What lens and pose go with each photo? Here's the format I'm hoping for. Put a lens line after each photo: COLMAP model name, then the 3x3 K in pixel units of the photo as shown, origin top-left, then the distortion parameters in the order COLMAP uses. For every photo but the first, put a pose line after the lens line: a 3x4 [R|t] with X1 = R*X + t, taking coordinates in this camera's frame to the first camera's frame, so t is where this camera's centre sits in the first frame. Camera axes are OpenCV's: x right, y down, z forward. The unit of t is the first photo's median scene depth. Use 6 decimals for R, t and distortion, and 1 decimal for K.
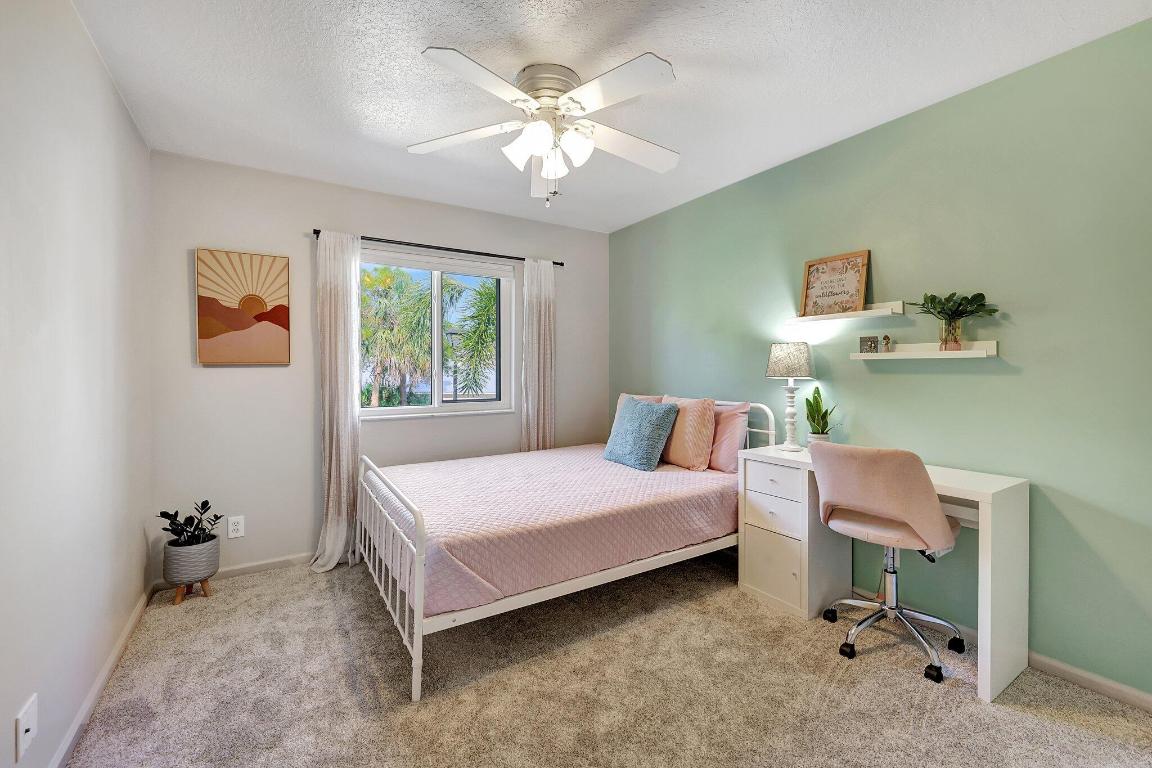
lens RADIAL K [[486.9, 0, 574.0], [0, 486.9, 374.4], [0, 0, 1]] dist [-0.001243, -0.000141]
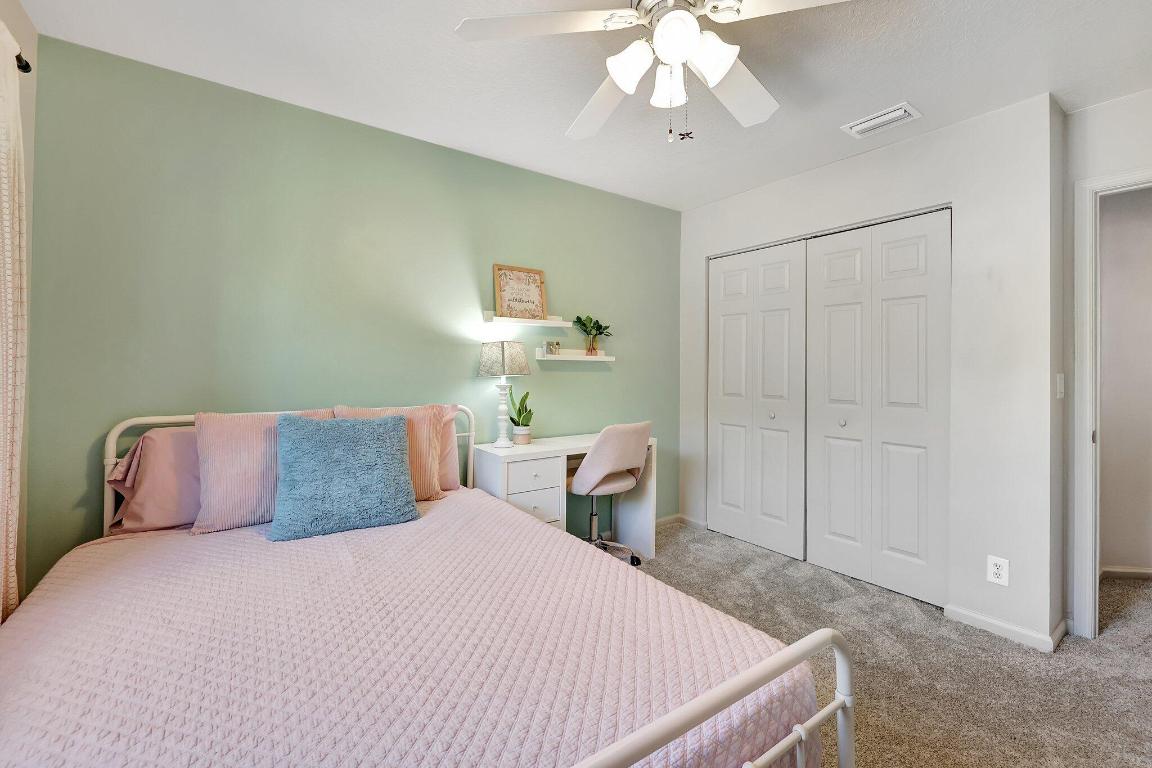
lens RADIAL K [[486.9, 0, 574.0], [0, 486.9, 374.4], [0, 0, 1]] dist [-0.001243, -0.000141]
pose [[-0.032695, -0.013721, 0.999371, -0.603675], [0.001007, 0.999905, 0.013761, -0.009996], [-0.999465, 0.001457, -0.032678, 0.916798]]
